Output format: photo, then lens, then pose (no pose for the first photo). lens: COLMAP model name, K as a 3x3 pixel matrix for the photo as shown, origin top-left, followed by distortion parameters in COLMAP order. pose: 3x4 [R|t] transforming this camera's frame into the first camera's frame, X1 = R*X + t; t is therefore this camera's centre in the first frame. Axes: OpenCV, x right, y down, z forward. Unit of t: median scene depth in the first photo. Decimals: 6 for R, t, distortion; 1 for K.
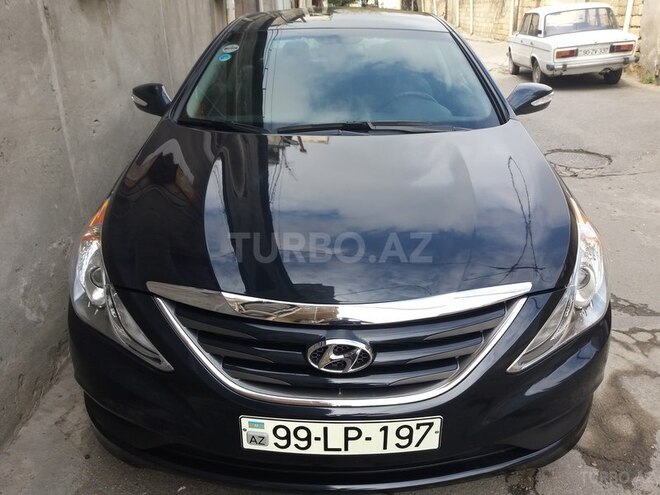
lens RADIAL K [[551.1, 0, 335.4], [0, 551.1, 252.4], [0, 0, 1]] dist [-0.005636, -0.010345]
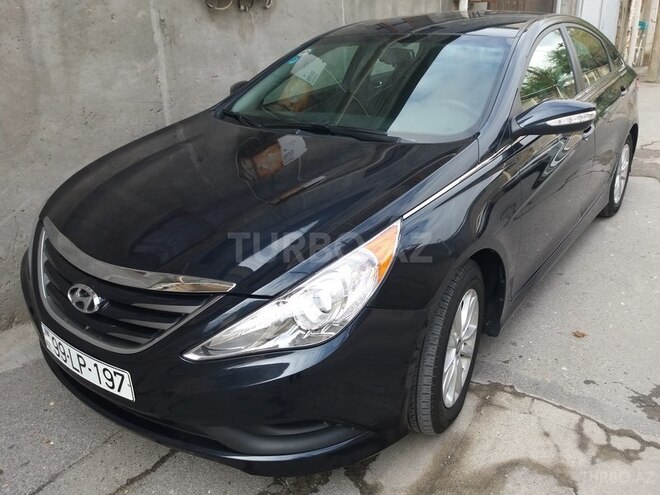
lens RADIAL K [[551.1, 0, 331.9], [0, 551.1, 250.8], [0, 0, 1]] dist [-0.005636, -0.010345]
pose [[0.801481, 0.215203, -0.557957, 0.656945], [-0.218436, 0.973889, 0.061853, -0.067704], [0.556699, 0.072304, 0.827562, 0.151732]]
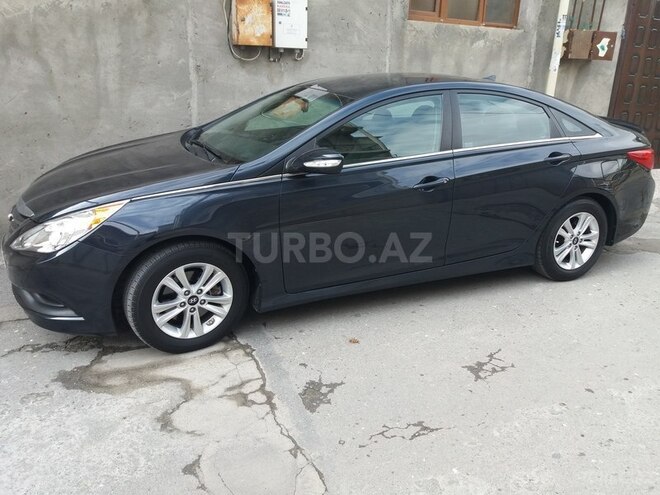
lens RADIAL K [[551.1, 0, 333.1], [0, 551.1, 244.9], [0, 0, 1]] dist [-0.005636, -0.010345]
pose [[0.398797, 0.313319, -0.861854, 1.529388], [-0.389634, 0.908665, 0.150045, -0.335900], [0.830149, 0.275970, 0.484452, 0.599625]]
